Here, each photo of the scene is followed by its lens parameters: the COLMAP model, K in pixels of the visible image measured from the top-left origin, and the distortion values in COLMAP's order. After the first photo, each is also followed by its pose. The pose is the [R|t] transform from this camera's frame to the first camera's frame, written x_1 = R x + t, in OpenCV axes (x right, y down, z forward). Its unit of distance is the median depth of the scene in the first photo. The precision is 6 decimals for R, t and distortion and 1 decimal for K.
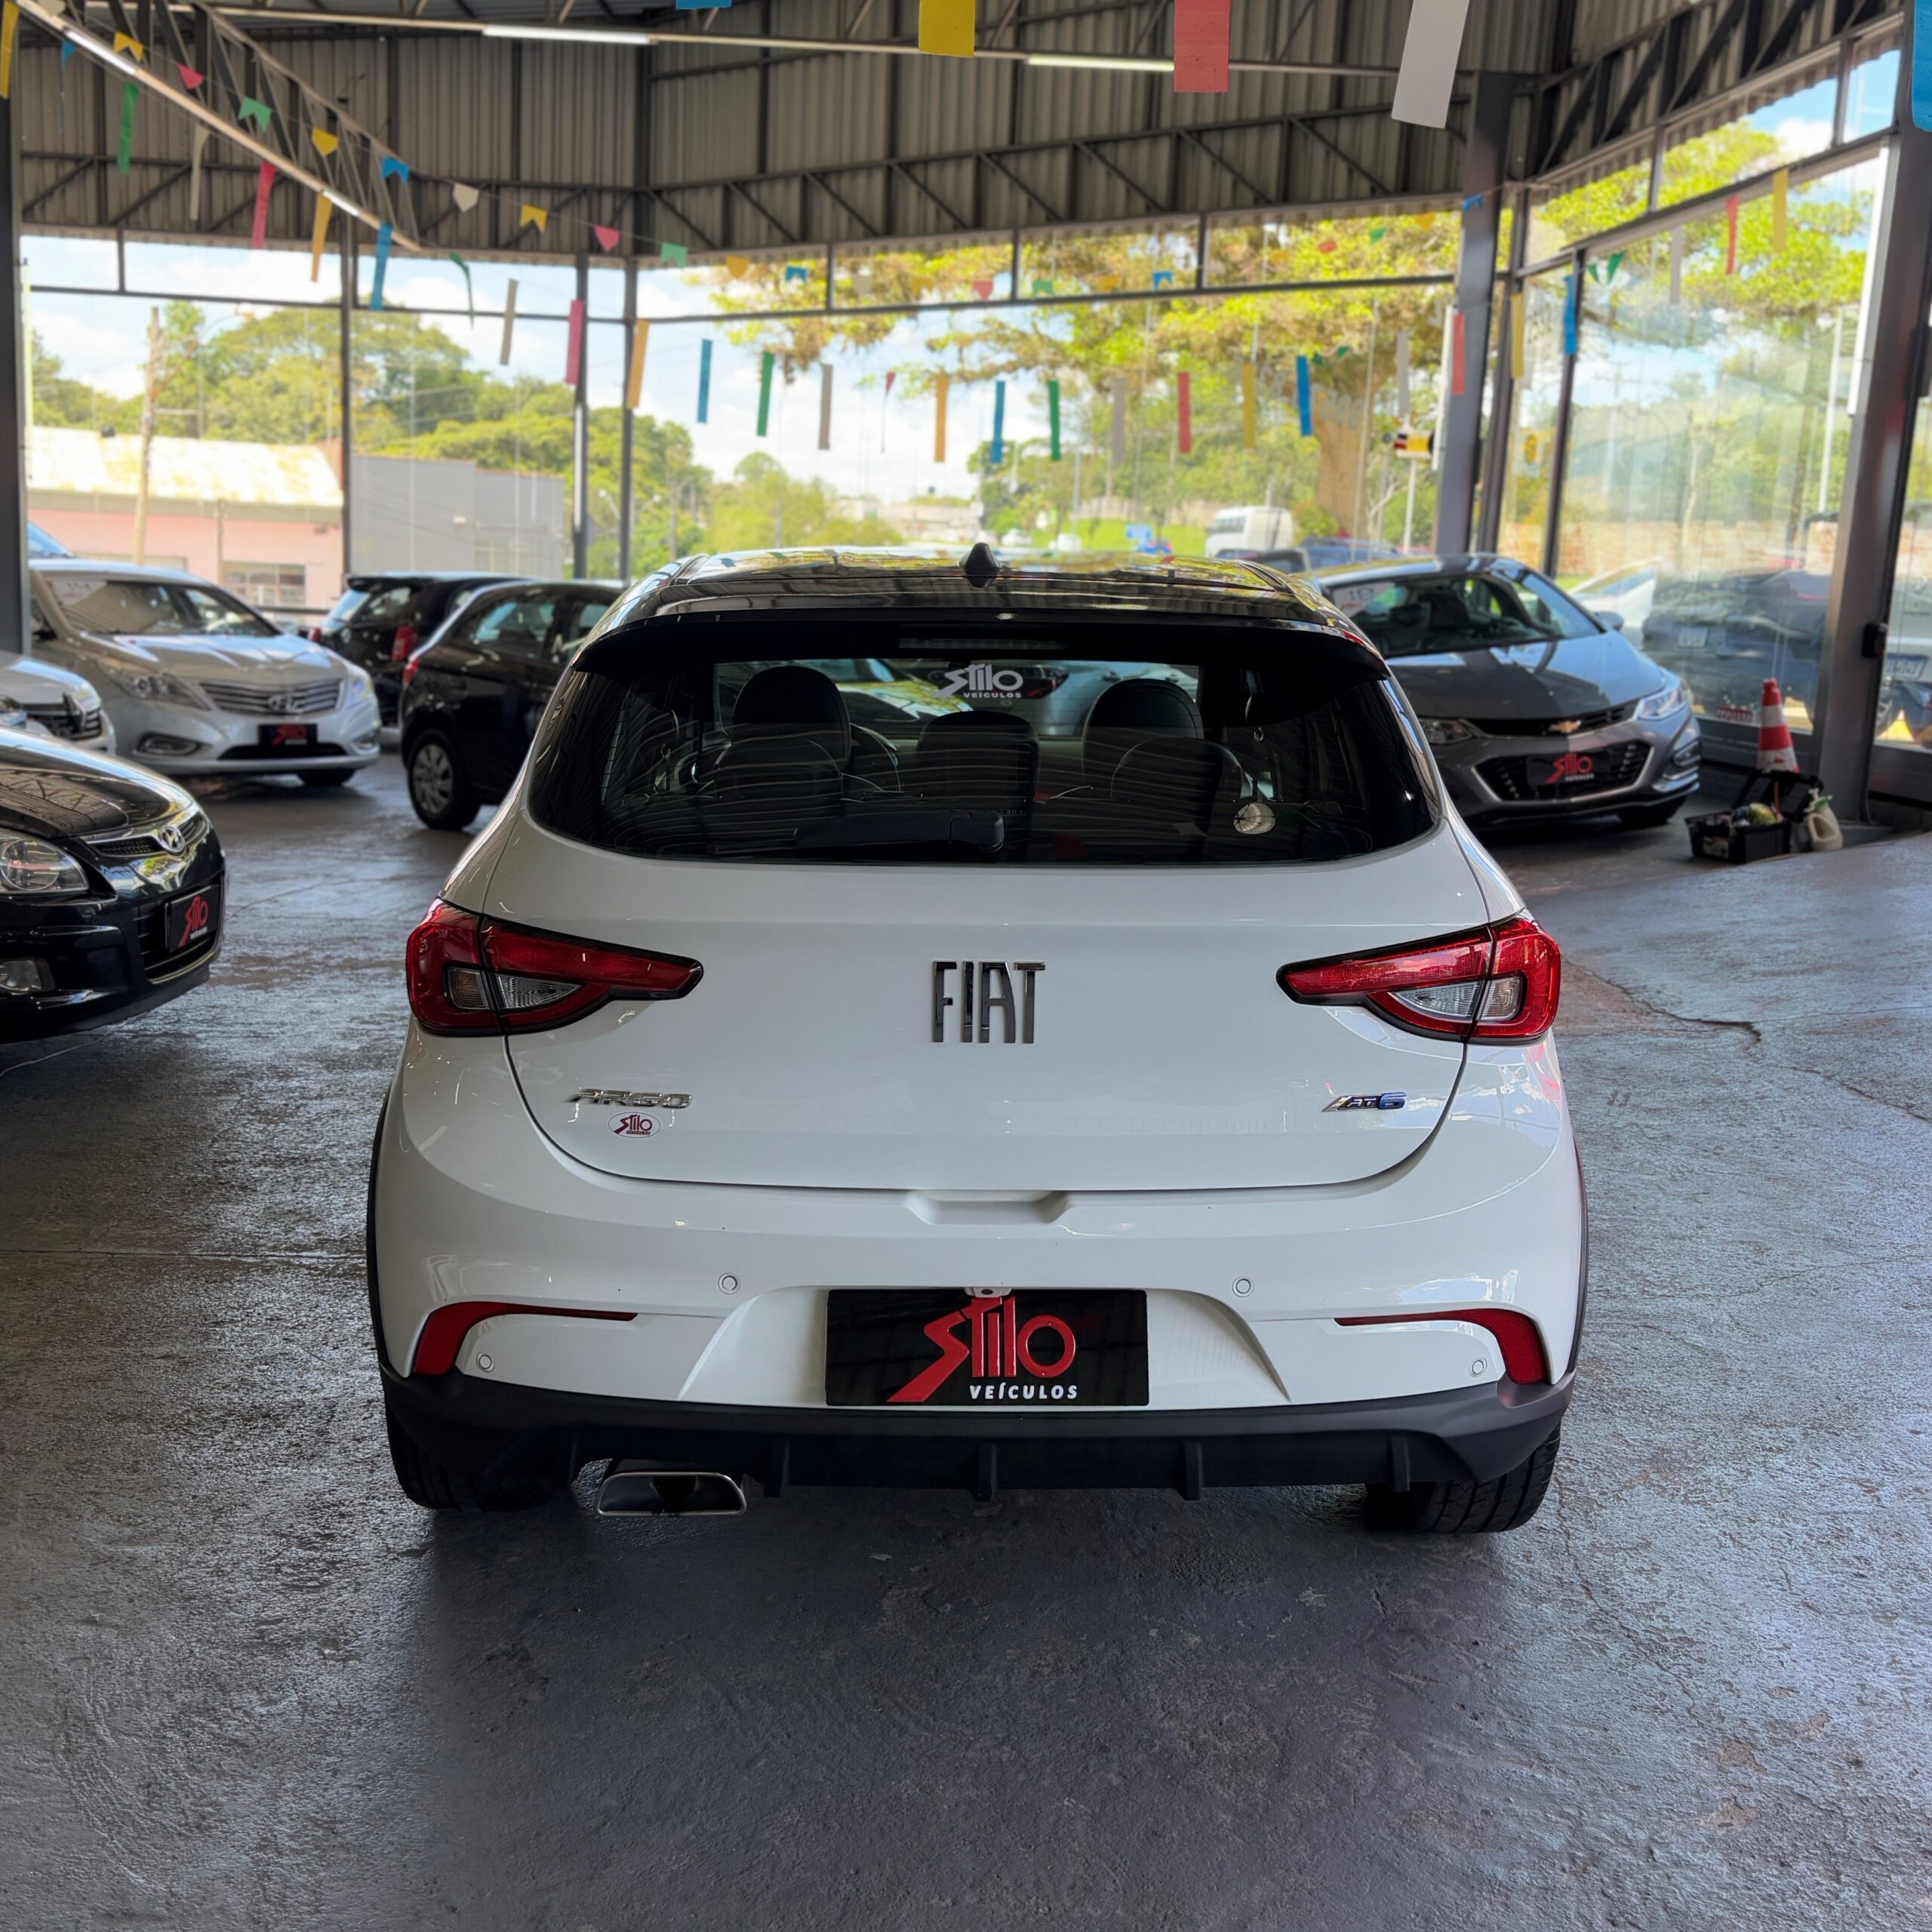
lens RADIAL K [[1917.0, 0, 965.4], [0, 1917.0, 1007.9], [0, 0, 1]] dist [-0.049617, 0.090674]
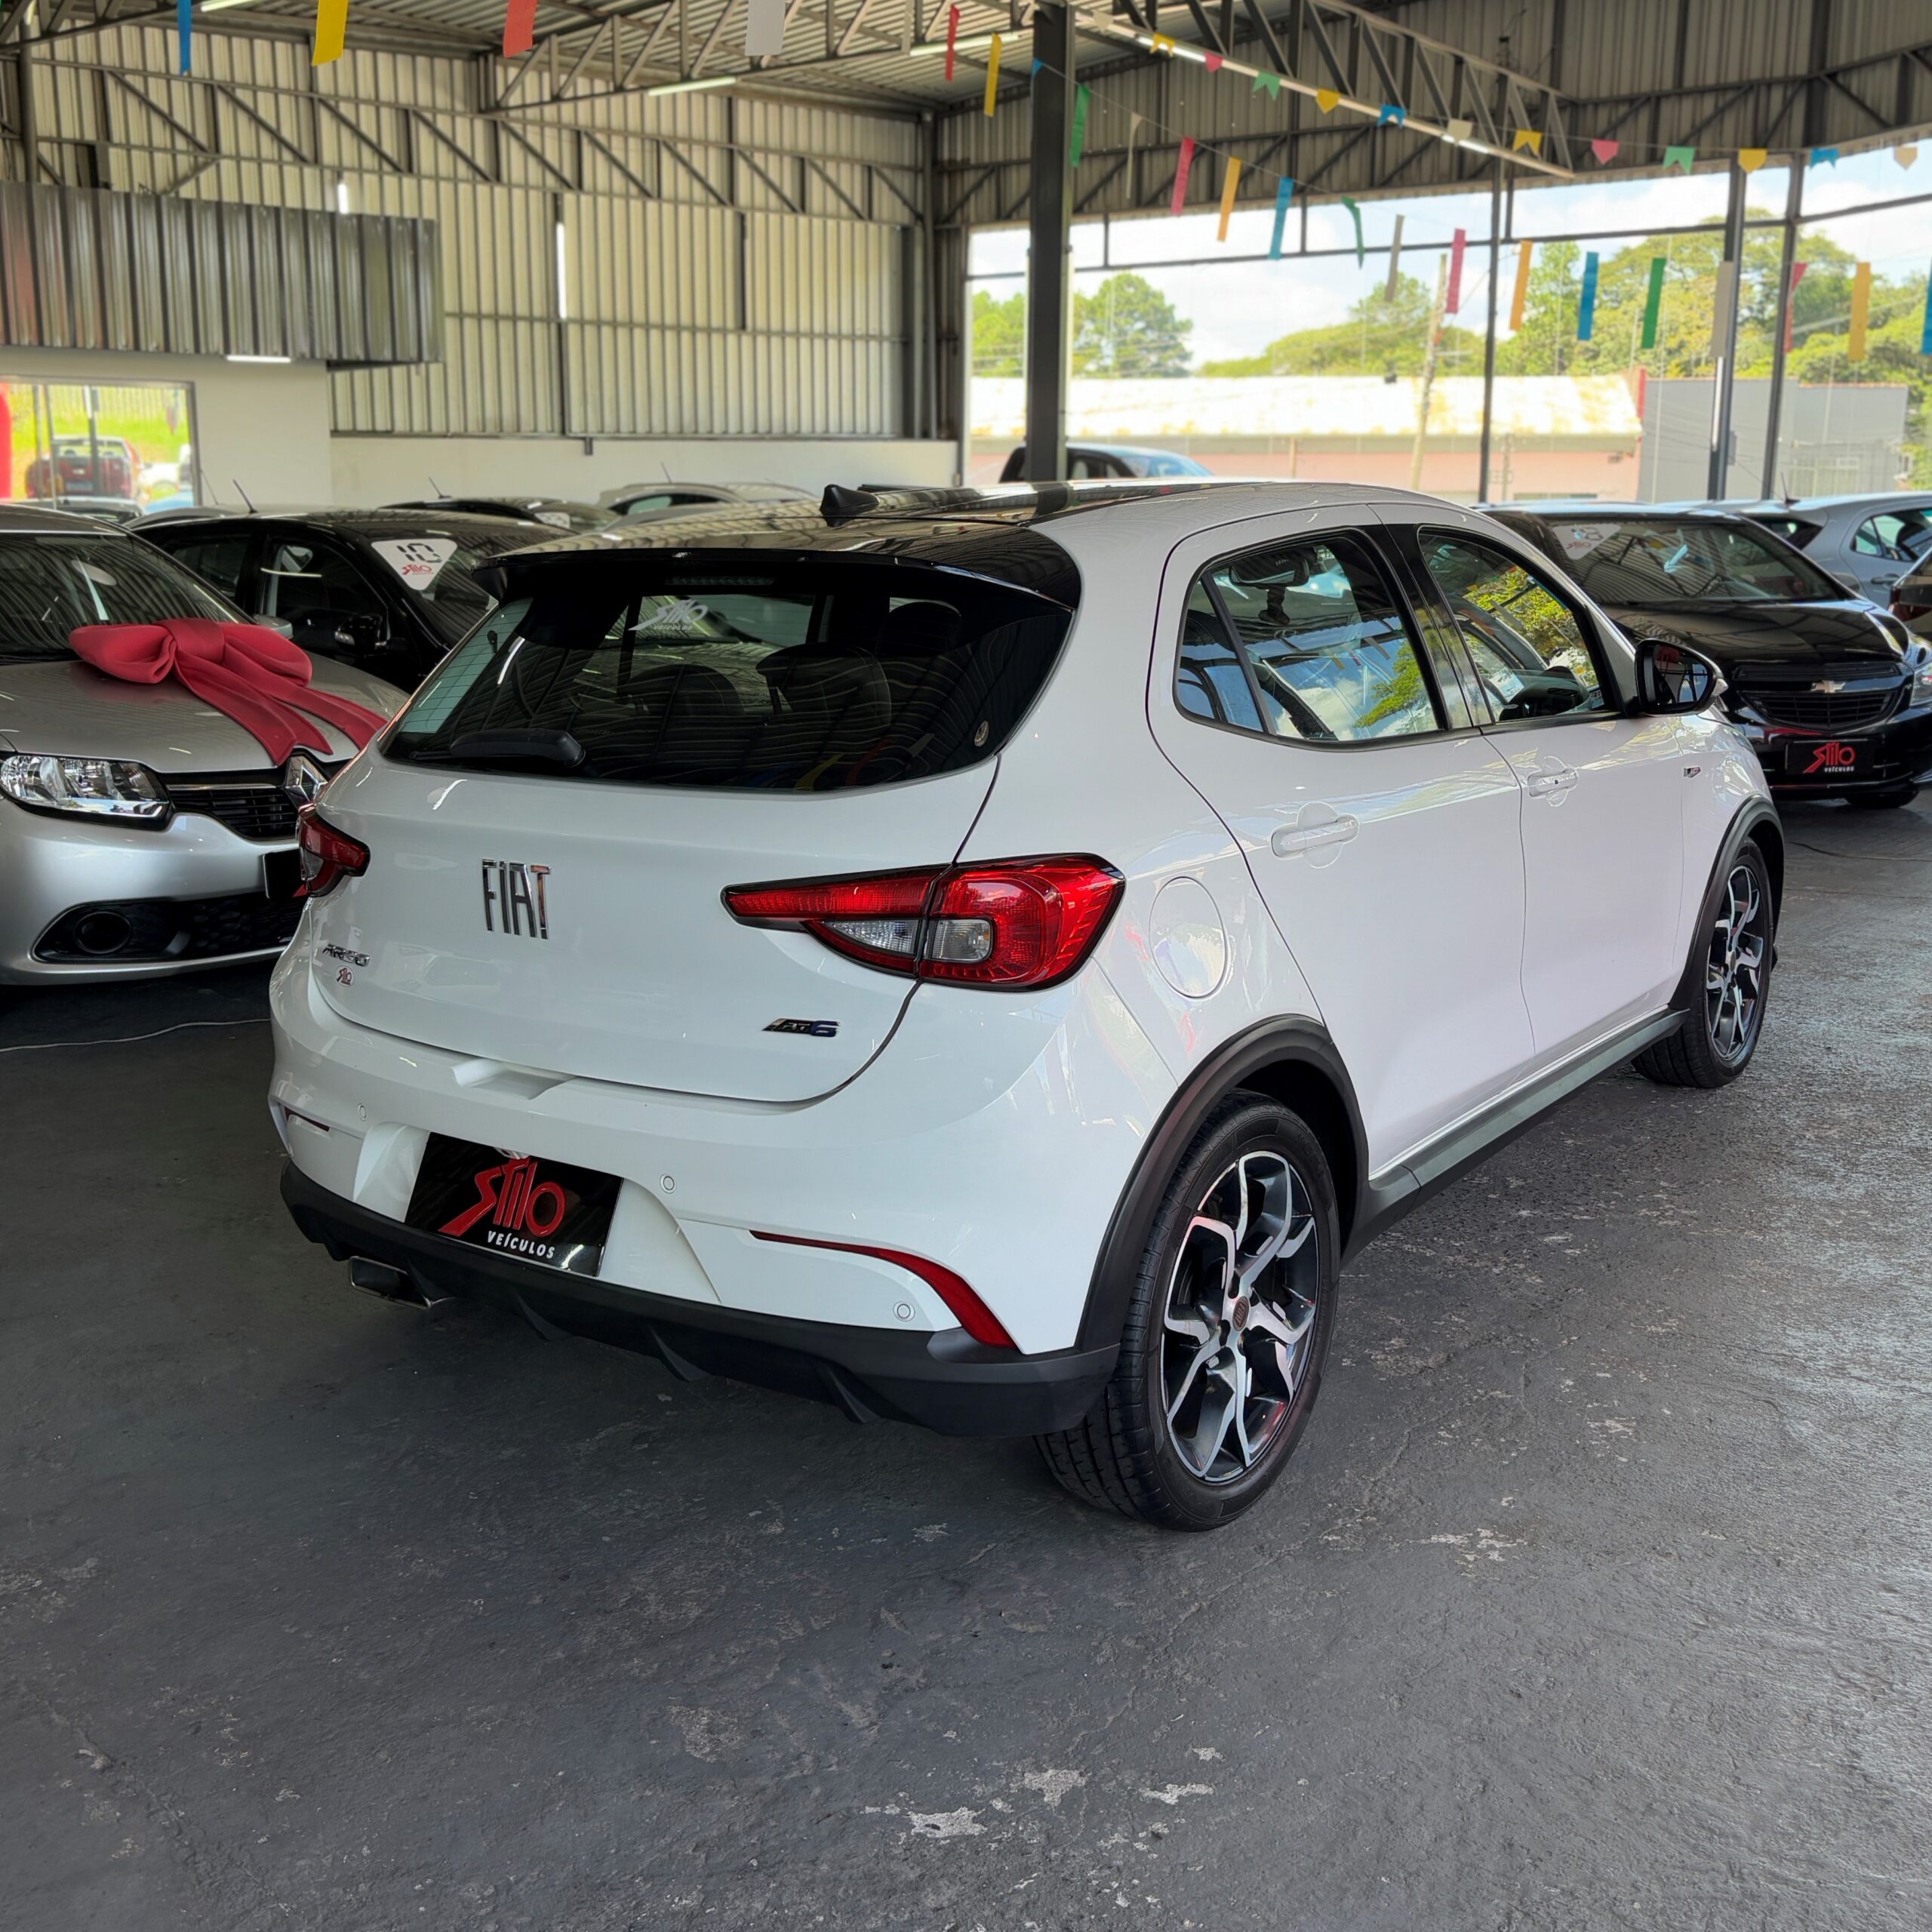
lens RADIAL K [[1896.7, 0, 966.0], [0, 1896.7, 966.0], [0, 0, 1]] dist [-0.026732, 0.023603]
pose [[0.808658, 0.096951, -0.580236, 0.741549], [-0.087086, 0.995188, 0.044916, -0.031056], [0.581798, 0.014208, 0.813209, 0.202163]]
